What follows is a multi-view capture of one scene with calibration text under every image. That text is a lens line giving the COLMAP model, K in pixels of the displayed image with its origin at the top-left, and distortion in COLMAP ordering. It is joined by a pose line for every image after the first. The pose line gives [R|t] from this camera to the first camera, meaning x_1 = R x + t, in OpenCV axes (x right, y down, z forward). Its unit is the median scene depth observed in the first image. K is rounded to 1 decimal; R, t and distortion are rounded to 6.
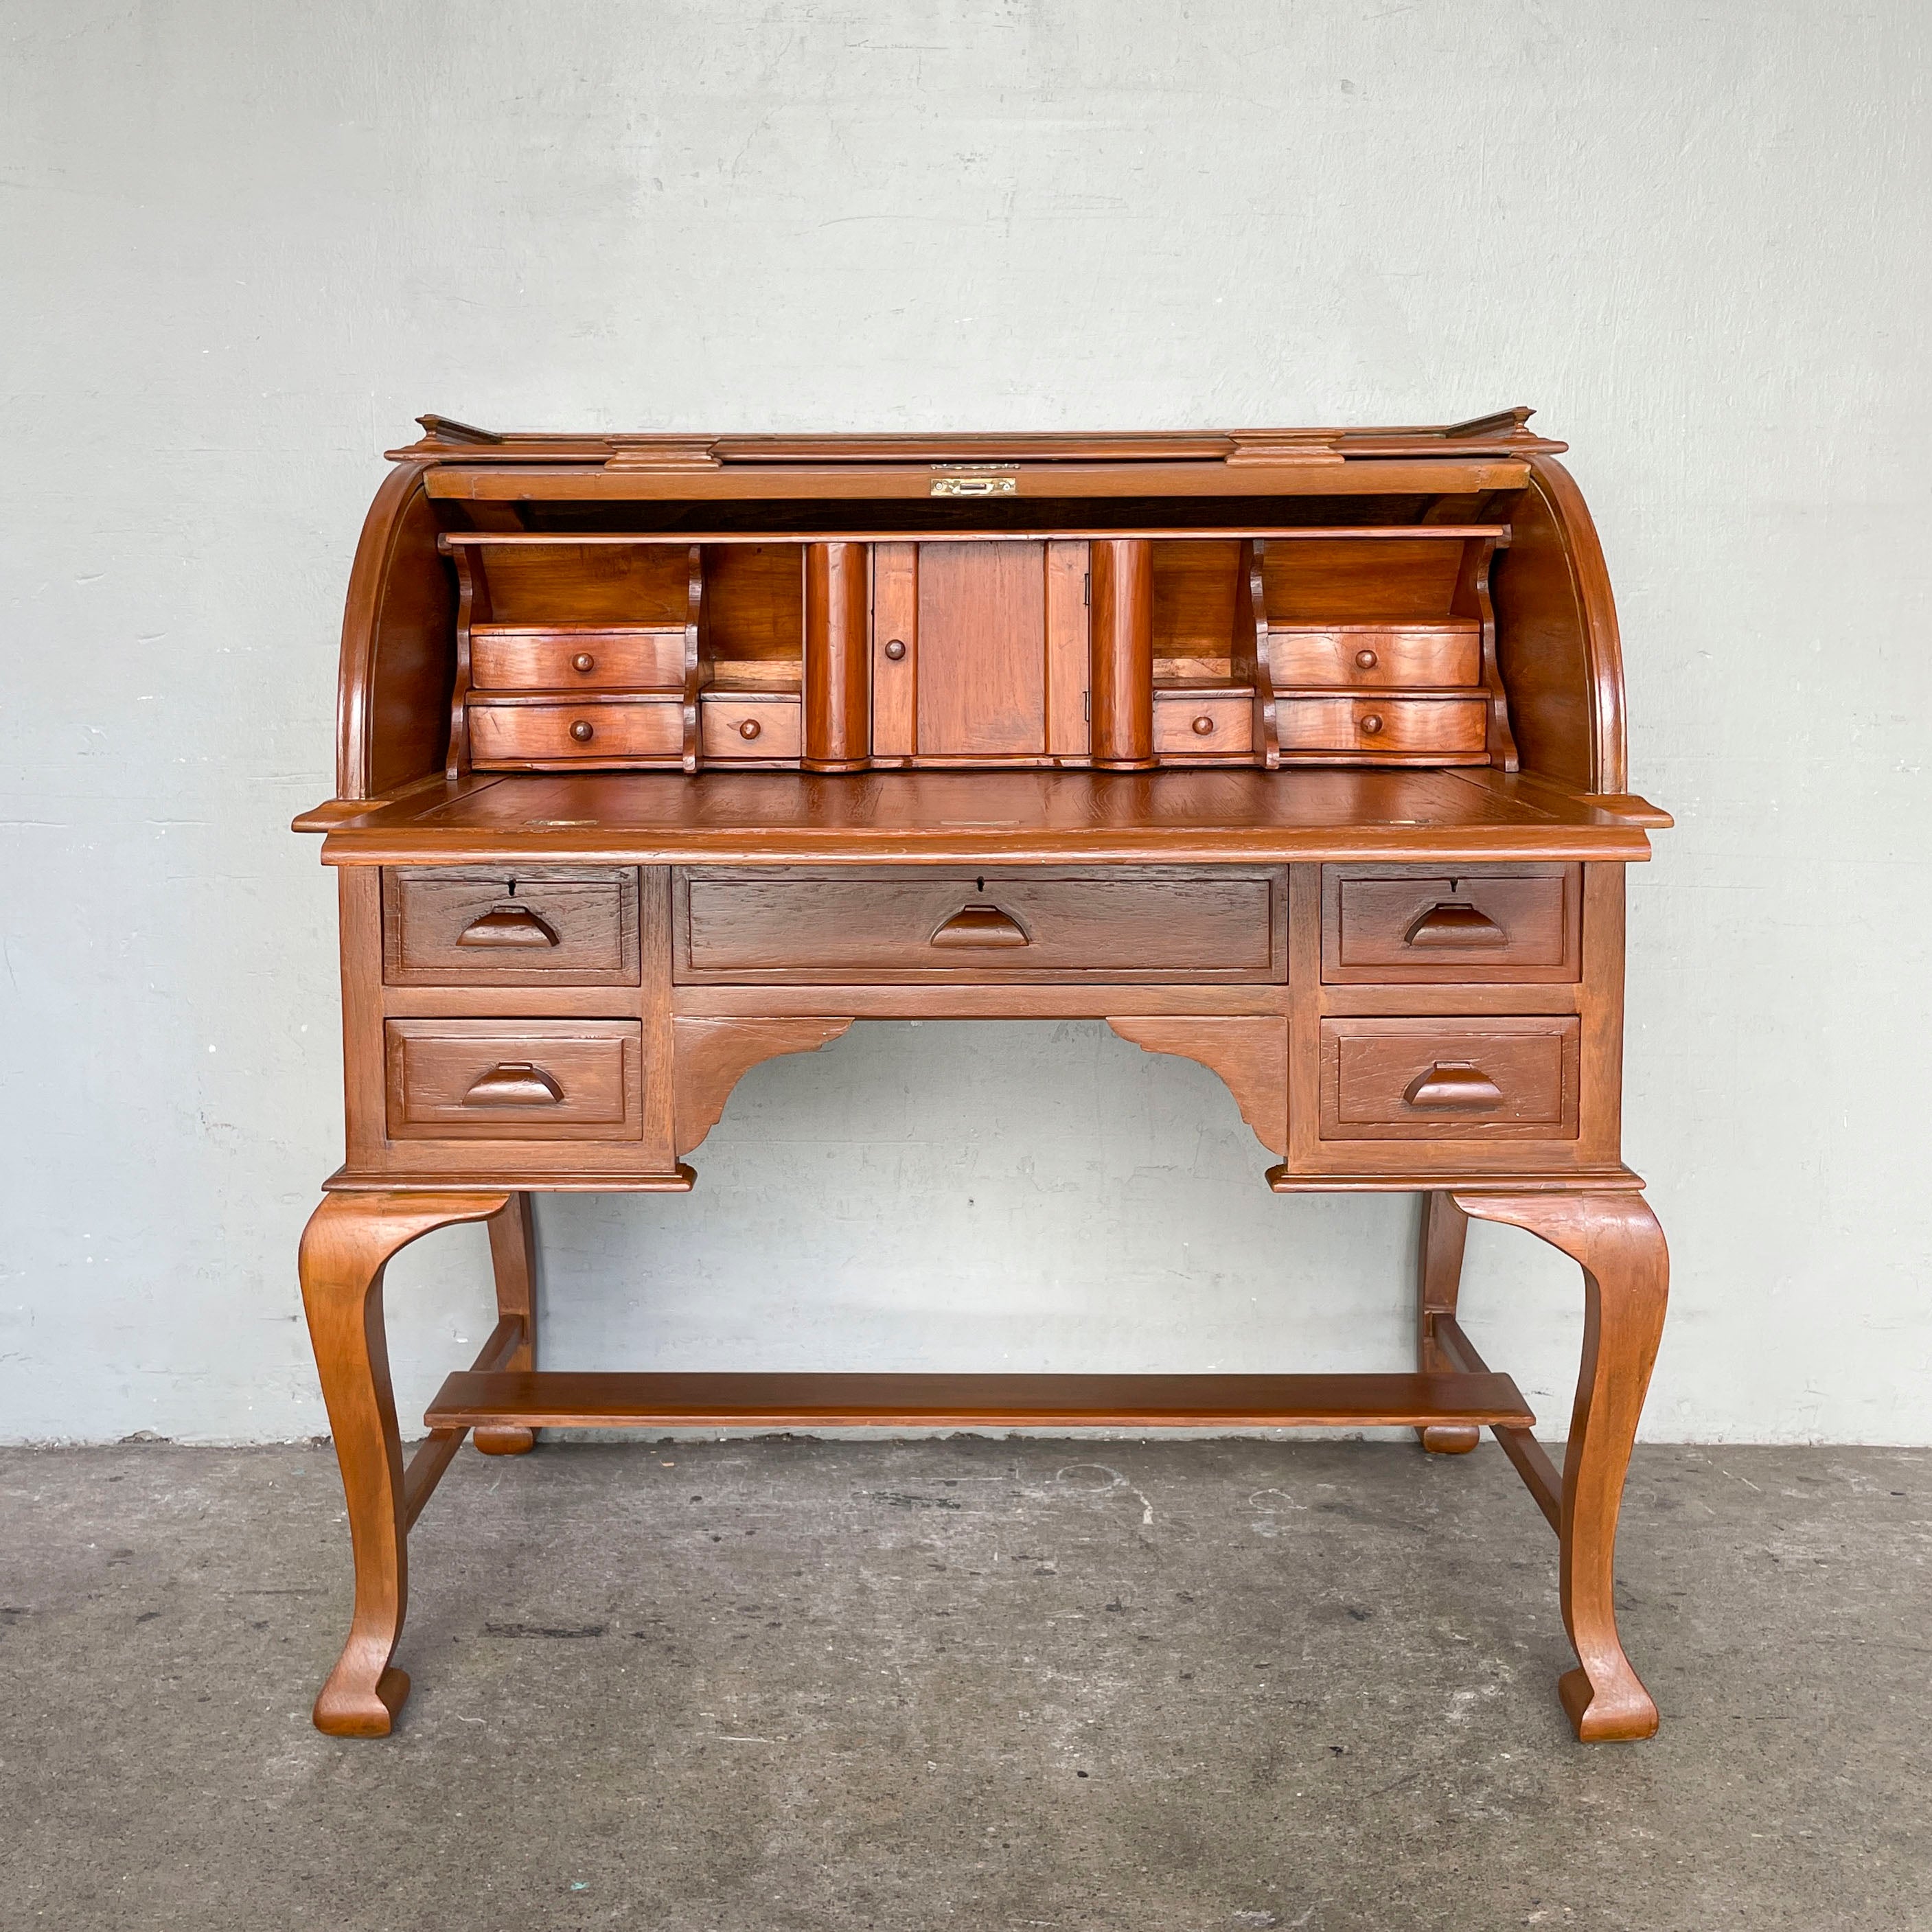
lens RADIAL K [[2072.2, 0, 907.5], [0, 2072.2, 787.1], [0, 0, 1]] dist [0.045072, 0.000000]
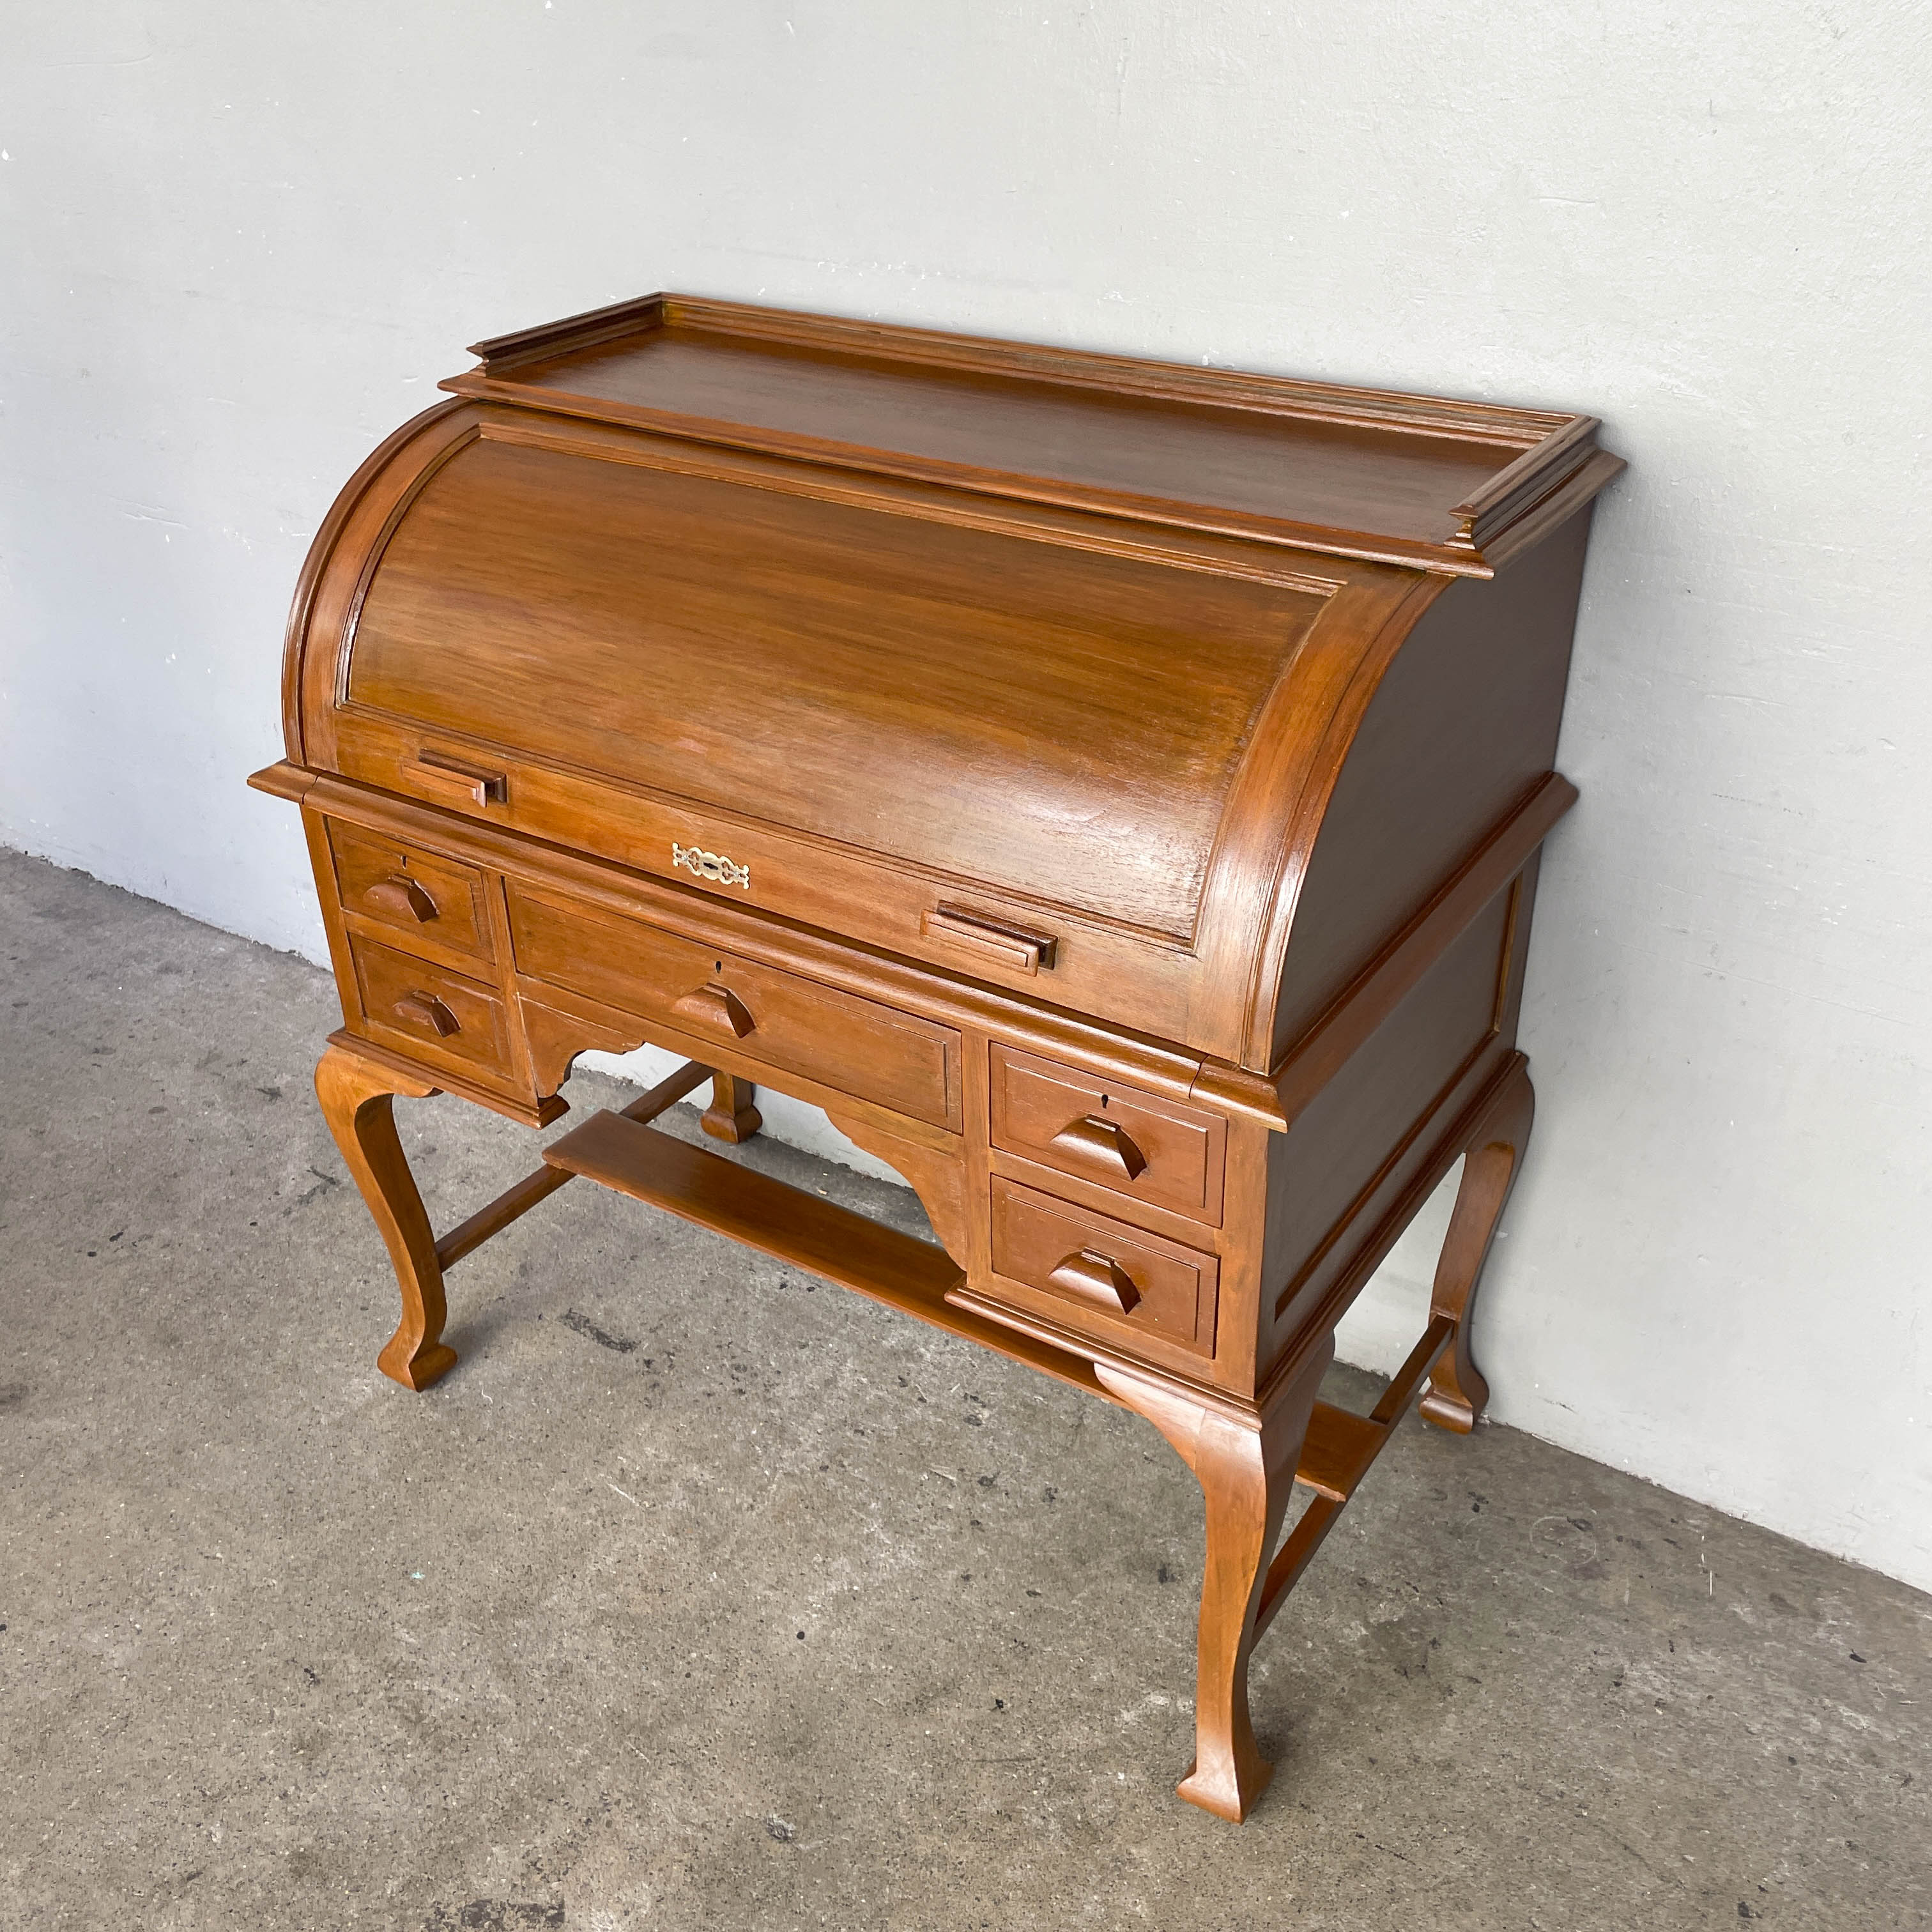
lens RADIAL K [[1929.8, 0, 977.0], [0, 1929.8, 935.1], [0, 0, 1]] dist [0.048901, 0.000000]
pose [[0.851597, 0.254441, -0.458304, 0.519664], [-0.043081, 0.905311, 0.422558, -0.340822], [0.522424, -0.340105, 0.781922, 0.266765]]
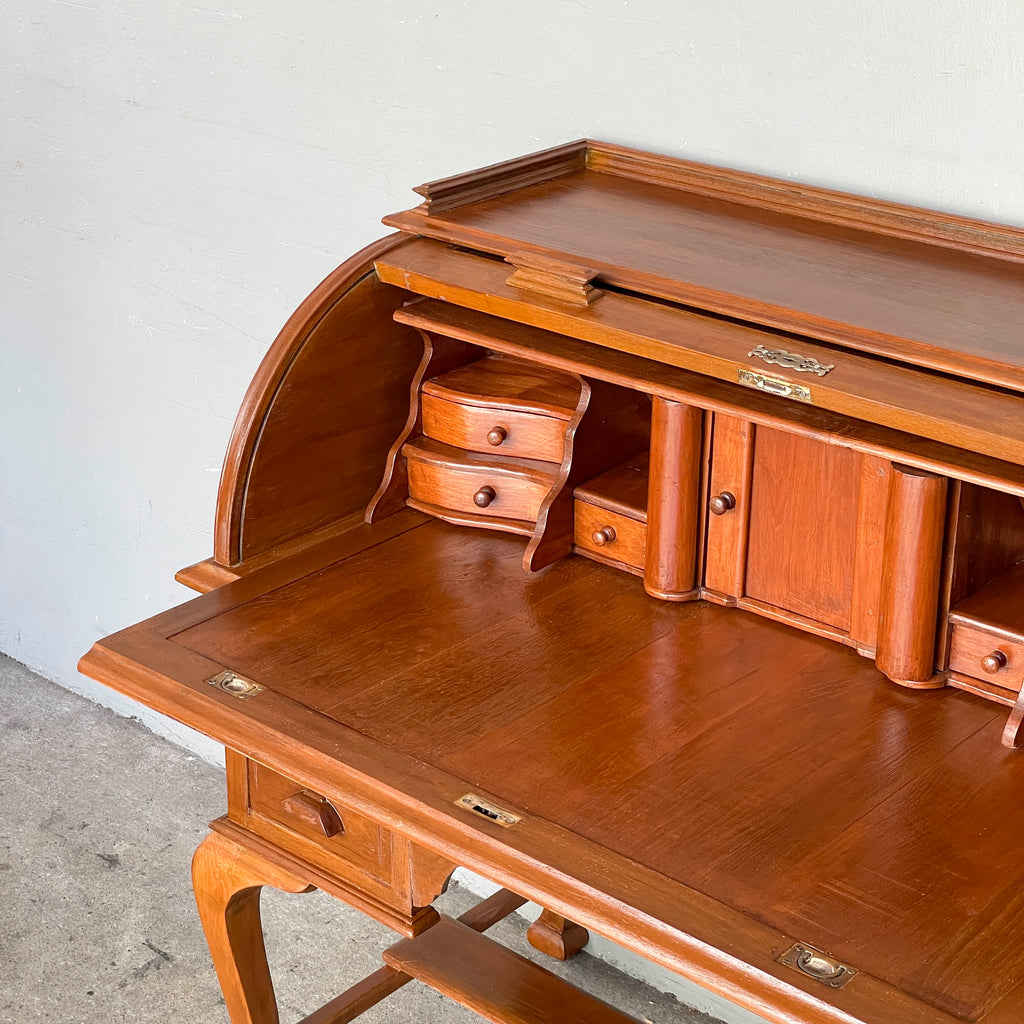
lens RADIAL K [[2011.9, 0, 499.6], [0, 2011.9, 488.1], [0, 0, 1]] dist [0.088503, 0.000000]
pose [[0.768238, 0.263290, -0.583514, 0.488726], [-0.076118, 0.942610, 0.325104, -0.389129], [0.635622, -0.205341, 0.744190, 0.185144]]
